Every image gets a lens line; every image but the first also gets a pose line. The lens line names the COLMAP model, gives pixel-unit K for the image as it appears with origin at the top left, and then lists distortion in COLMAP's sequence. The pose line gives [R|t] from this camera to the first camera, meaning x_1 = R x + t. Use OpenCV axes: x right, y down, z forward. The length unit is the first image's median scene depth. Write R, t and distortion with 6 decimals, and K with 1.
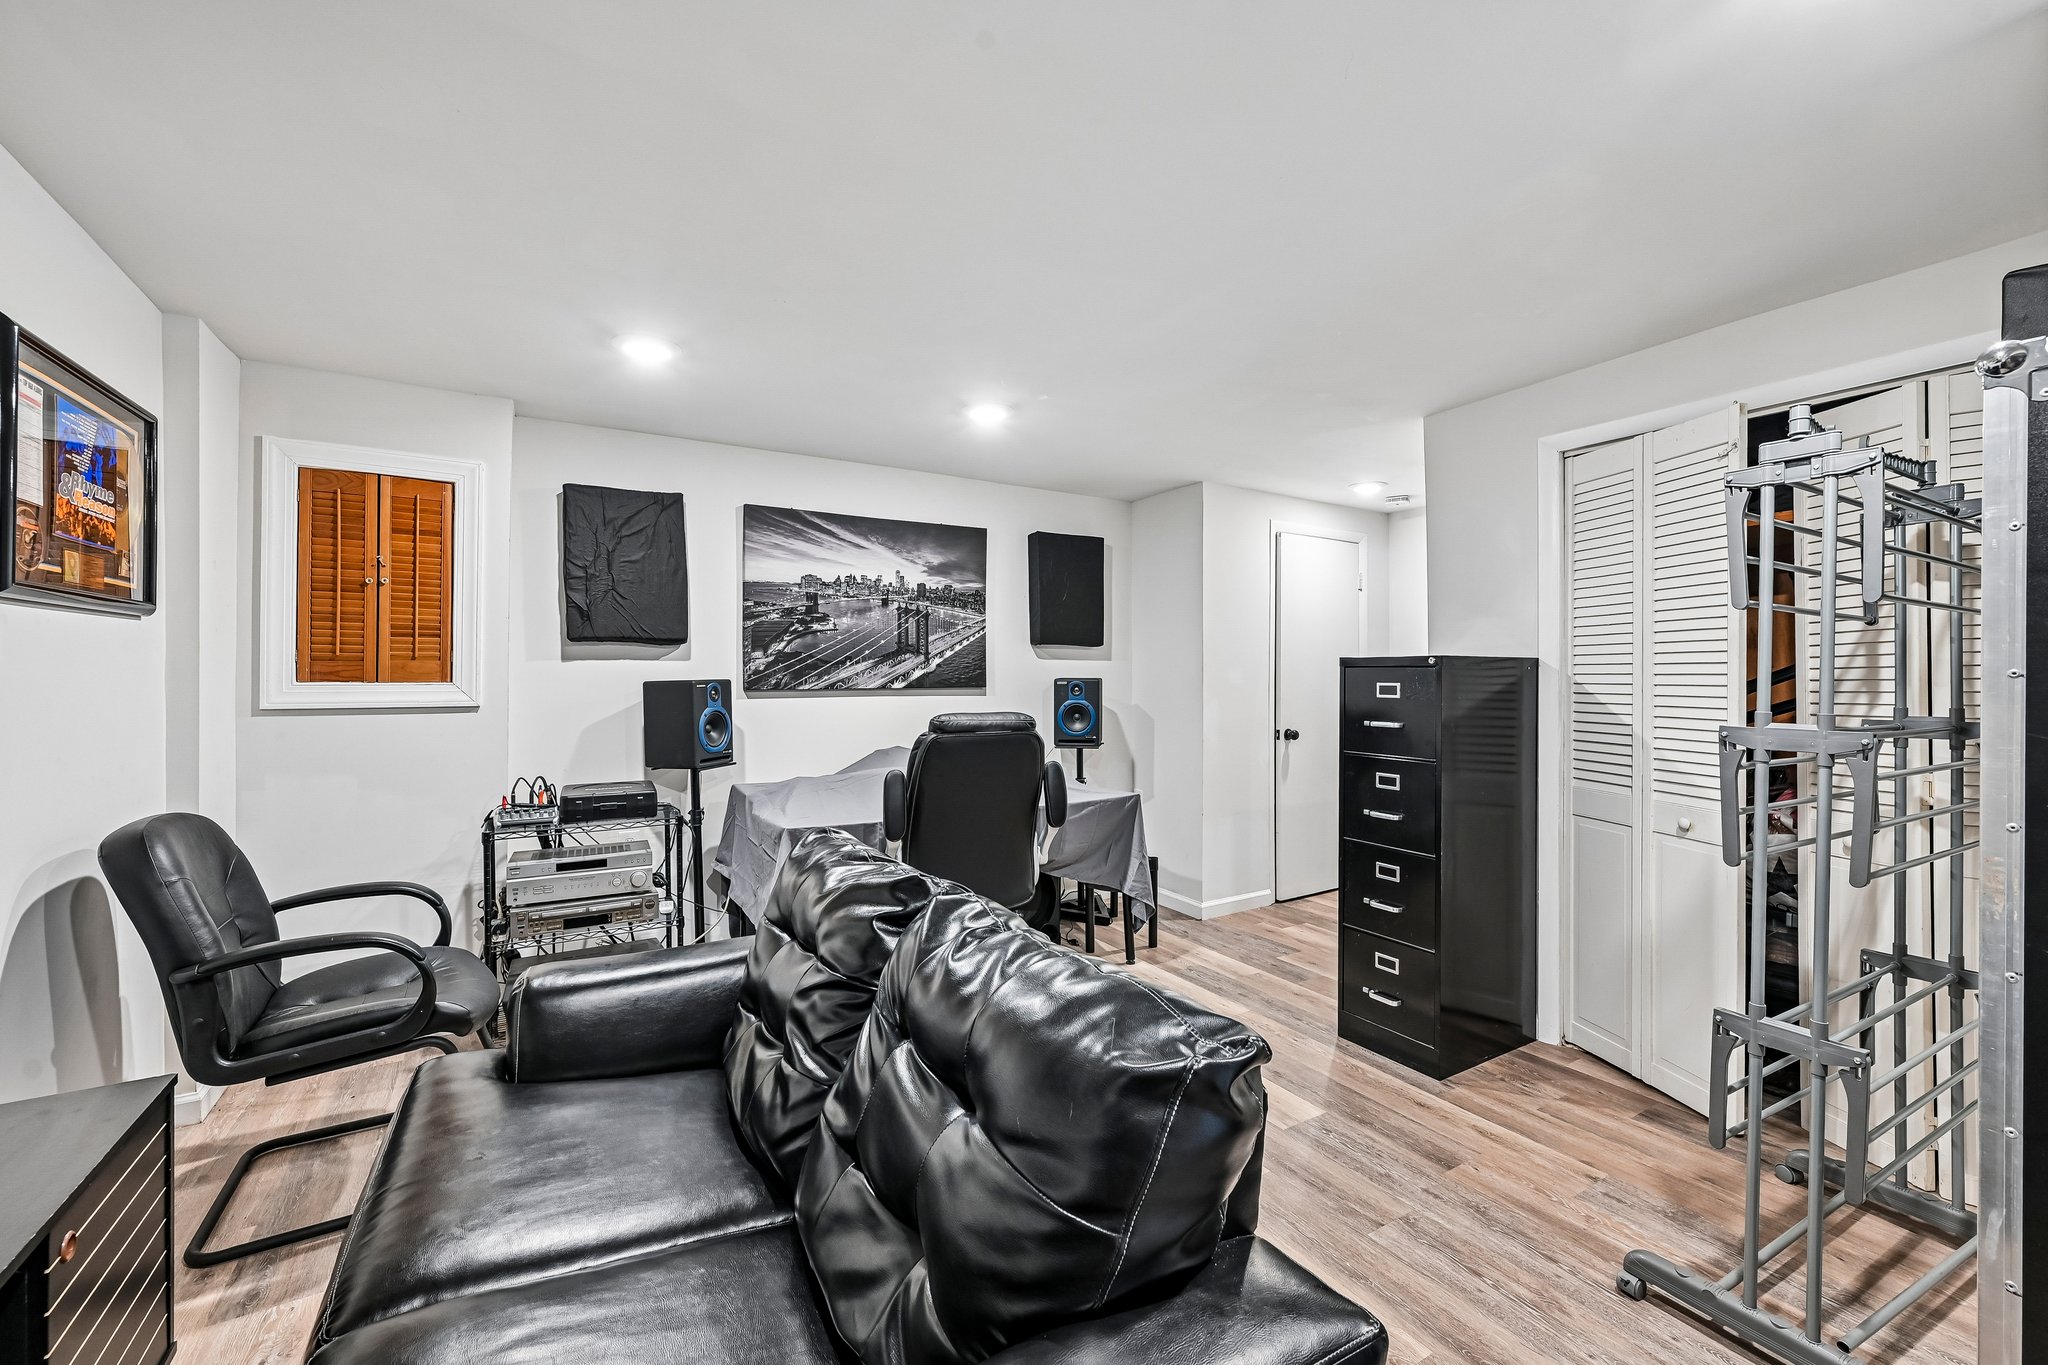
lens RADIAL K [[828.5, 0, 1031.1], [0, 828.5, 680.8], [0, 0, 1]] dist [0.001390, 0.000024]
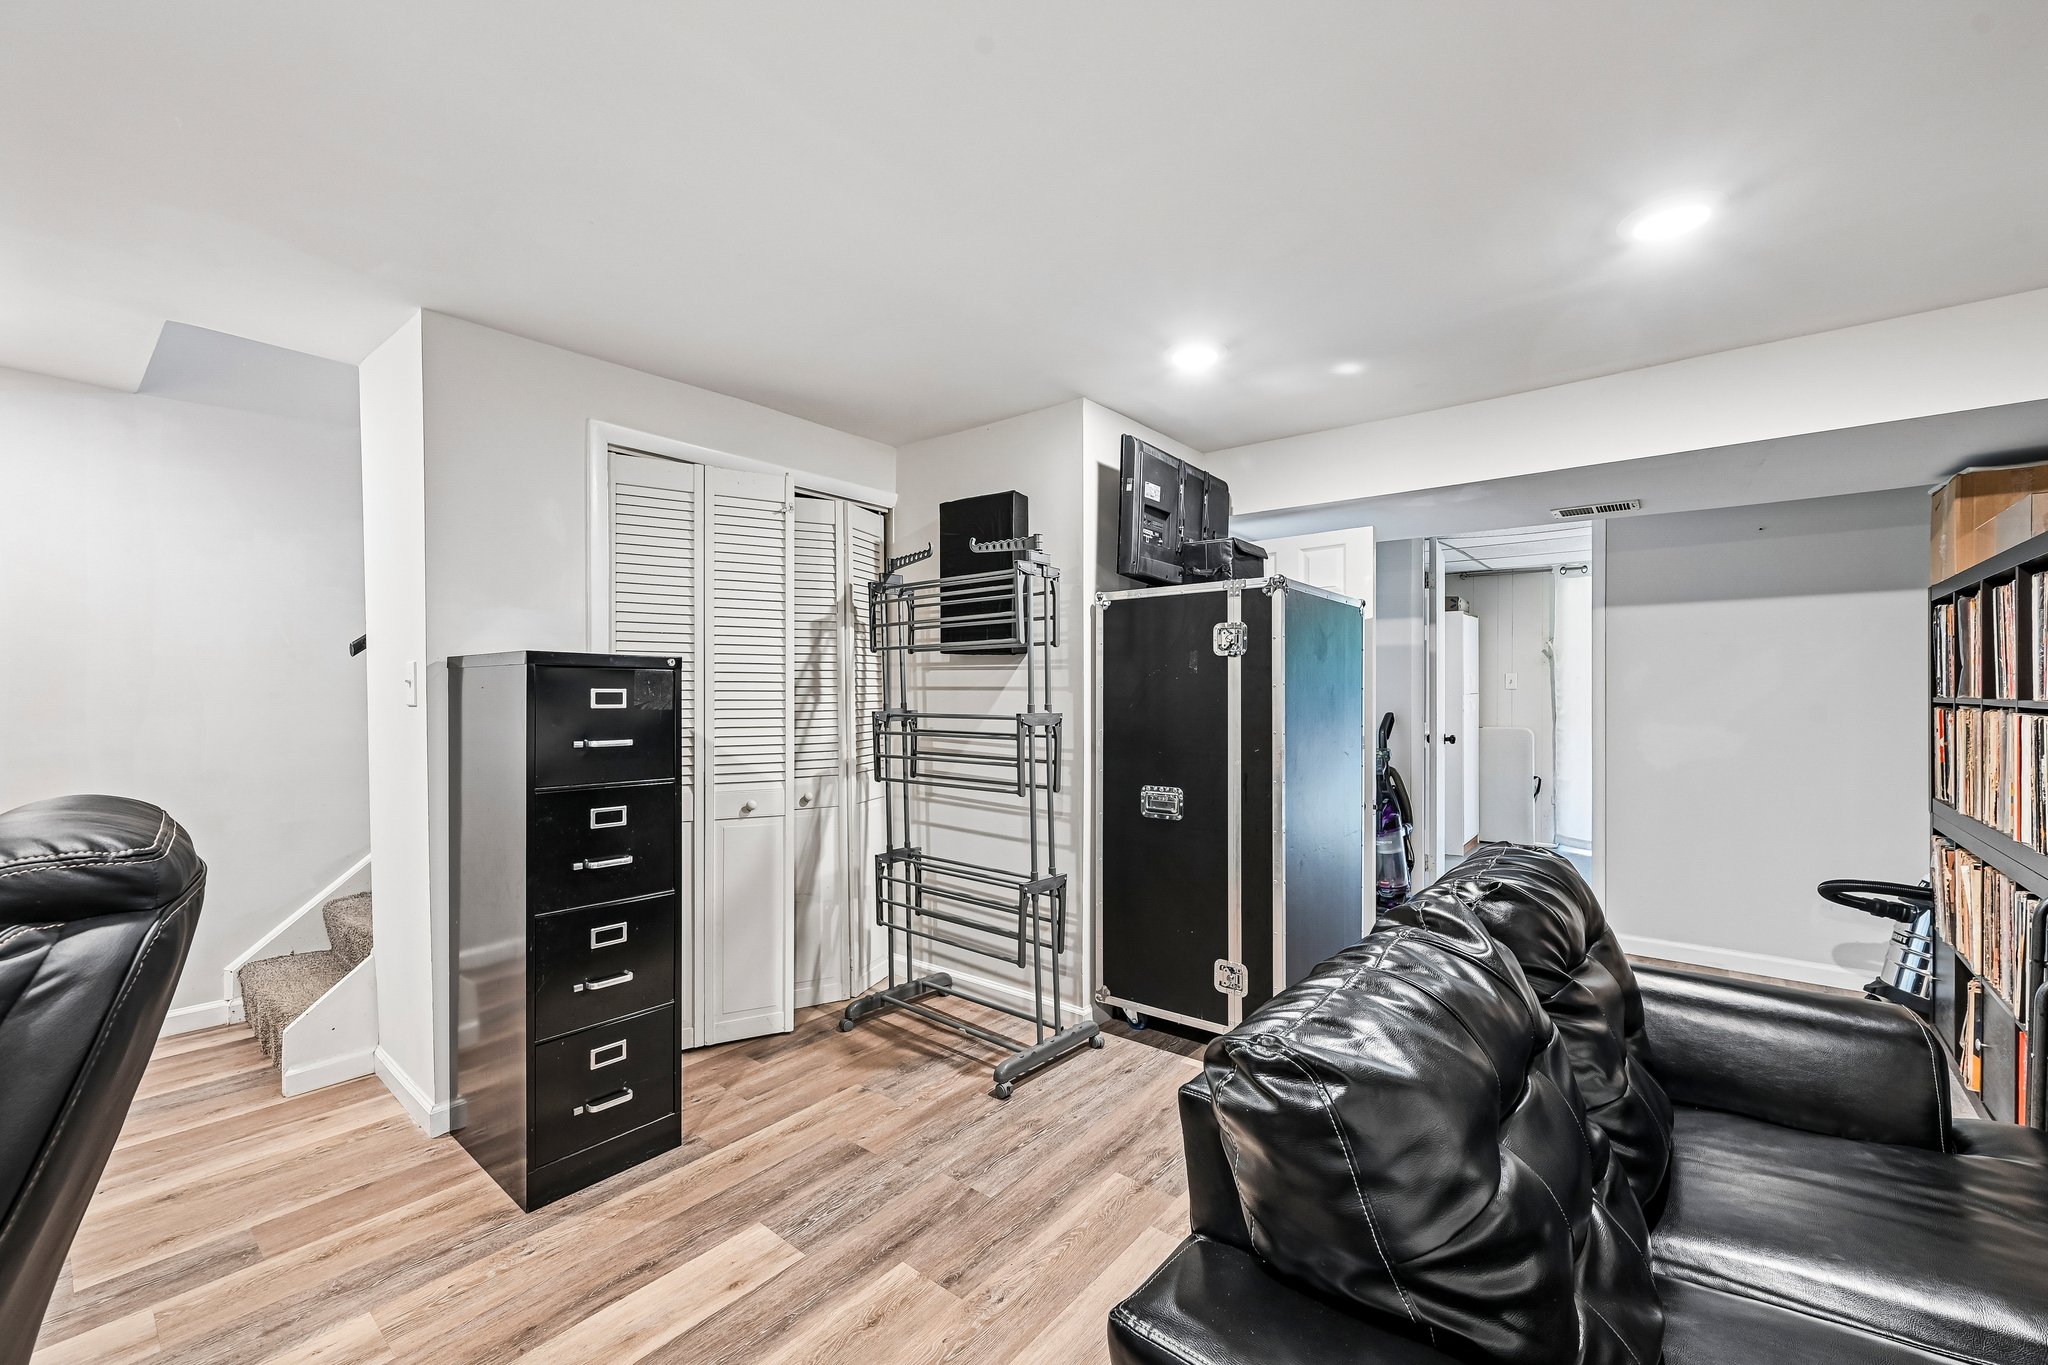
lens RADIAL K [[828.5, 0, 1038.5], [0, 828.5, 693.7], [0, 0, 1]] dist [0.001390, 0.000024]
pose [[-0.346636, -0.004980, 0.937986, -0.436569], [-0.002412, 0.999987, 0.004418, 0.002765], [-0.937997, -0.000731, -0.346644, 0.914557]]
